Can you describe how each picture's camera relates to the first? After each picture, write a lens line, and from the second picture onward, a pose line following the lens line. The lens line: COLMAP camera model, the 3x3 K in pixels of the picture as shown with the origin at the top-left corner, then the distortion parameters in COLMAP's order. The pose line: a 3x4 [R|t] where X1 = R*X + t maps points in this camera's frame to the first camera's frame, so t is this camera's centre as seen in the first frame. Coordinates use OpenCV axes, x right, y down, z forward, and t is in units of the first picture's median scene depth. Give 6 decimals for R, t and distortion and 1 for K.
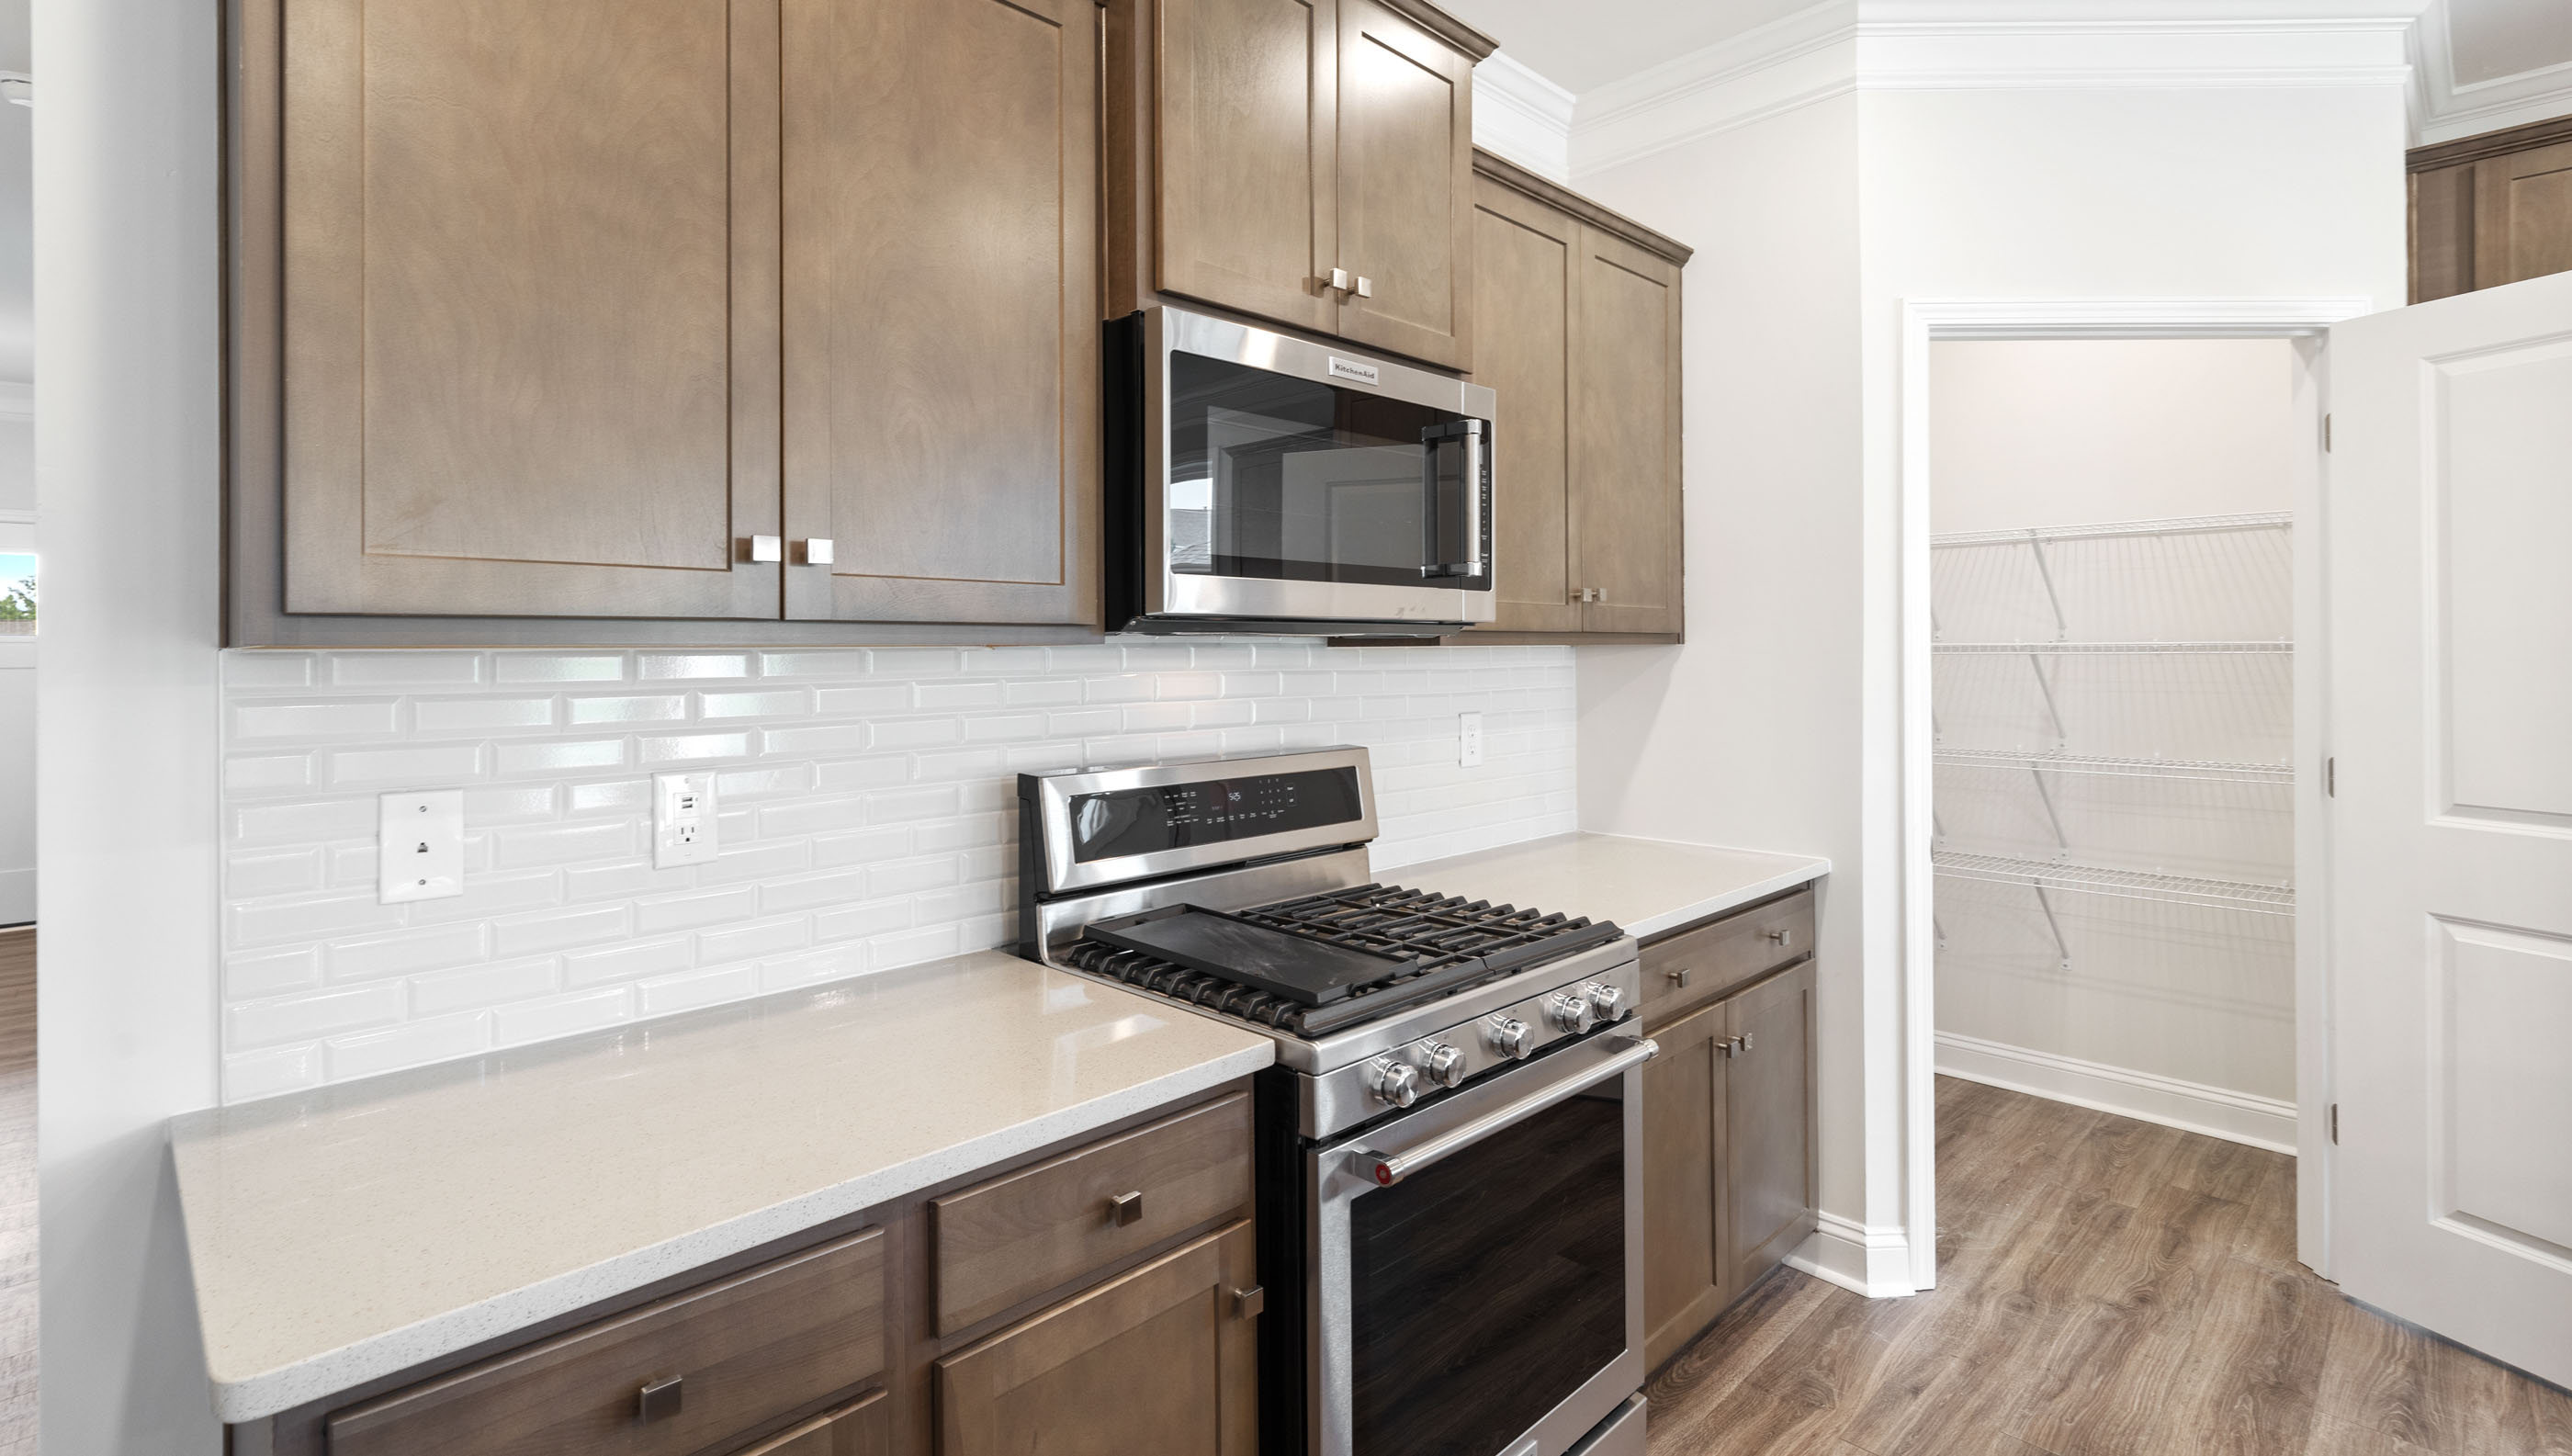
lens RADIAL K [[1186.0, 0, 1209.0], [0, 1186.0, 649.8], [0, 0, 1]] dist [-0.001600, 0.001396]
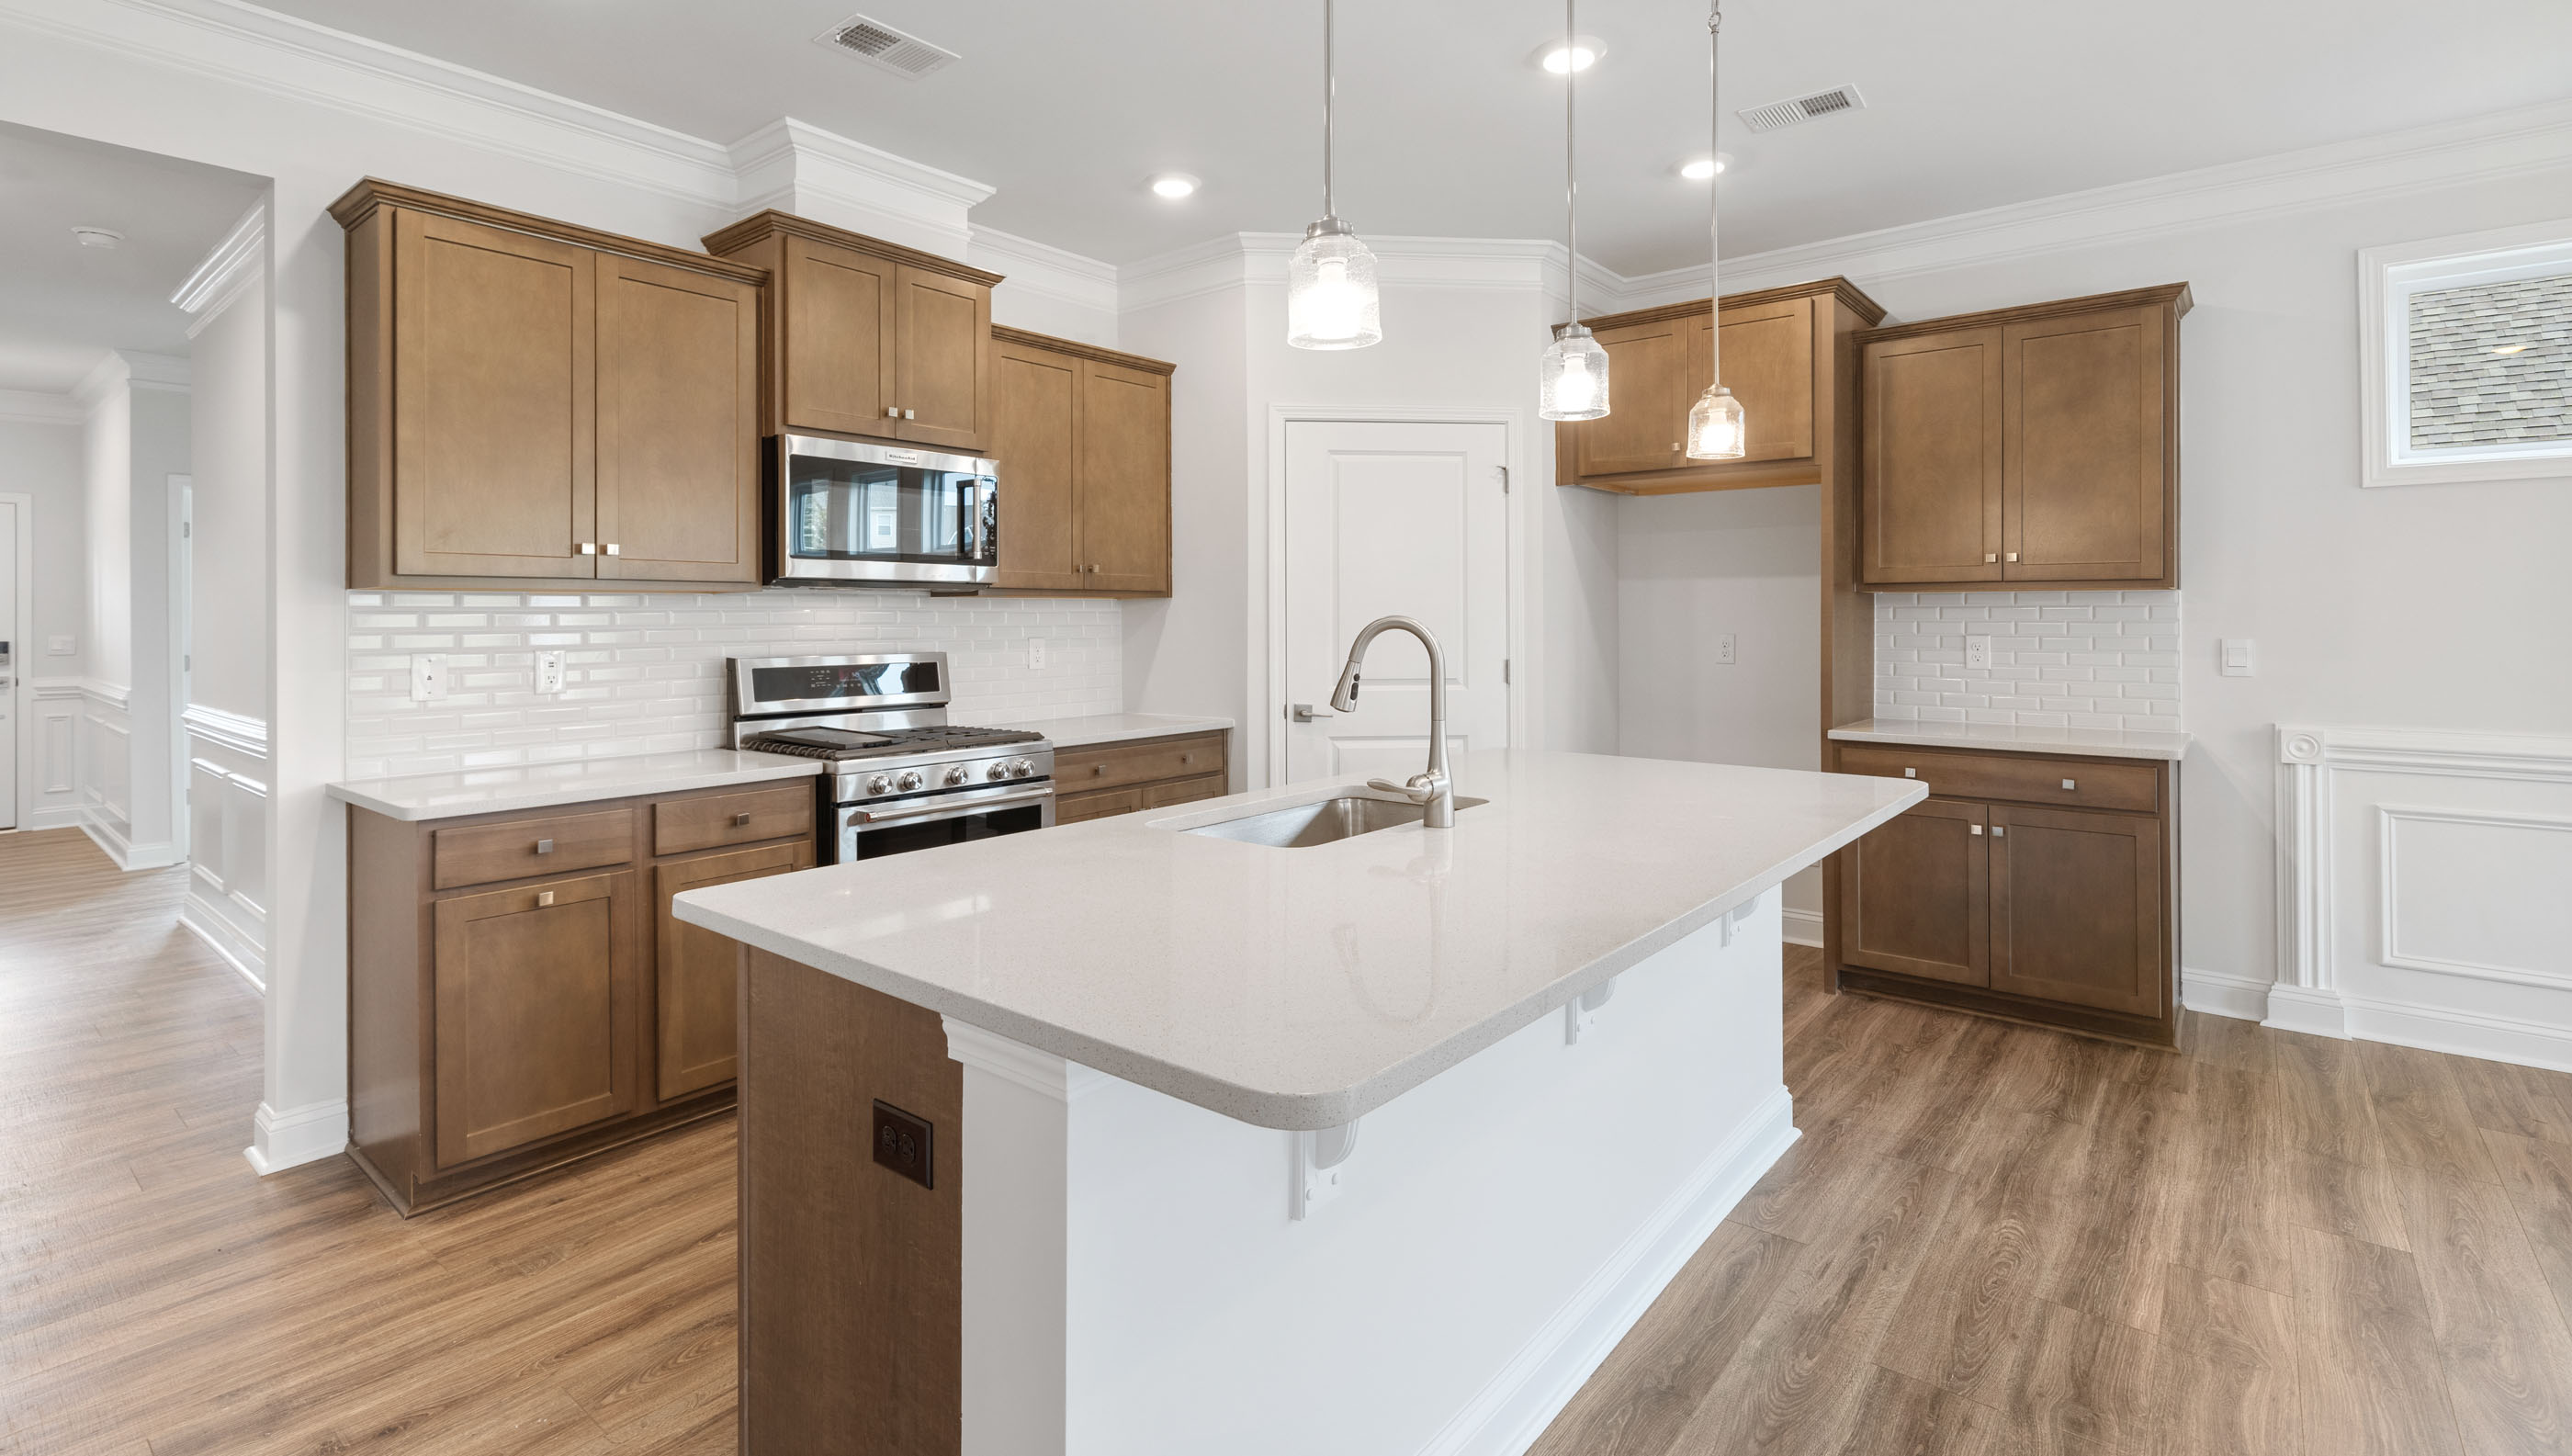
lens RADIAL K [[1186.0, 0, 1231.8], [0, 1186.0, 615.0], [0, 0, 1]] dist [-0.001600, 0.001396]
pose [[0.993232, 0.000028, 0.116149, 0.481462], [0.000293, 0.999996, -0.002752, 0.041405], [-0.116148, 0.002768, 0.993228, -1.148981]]
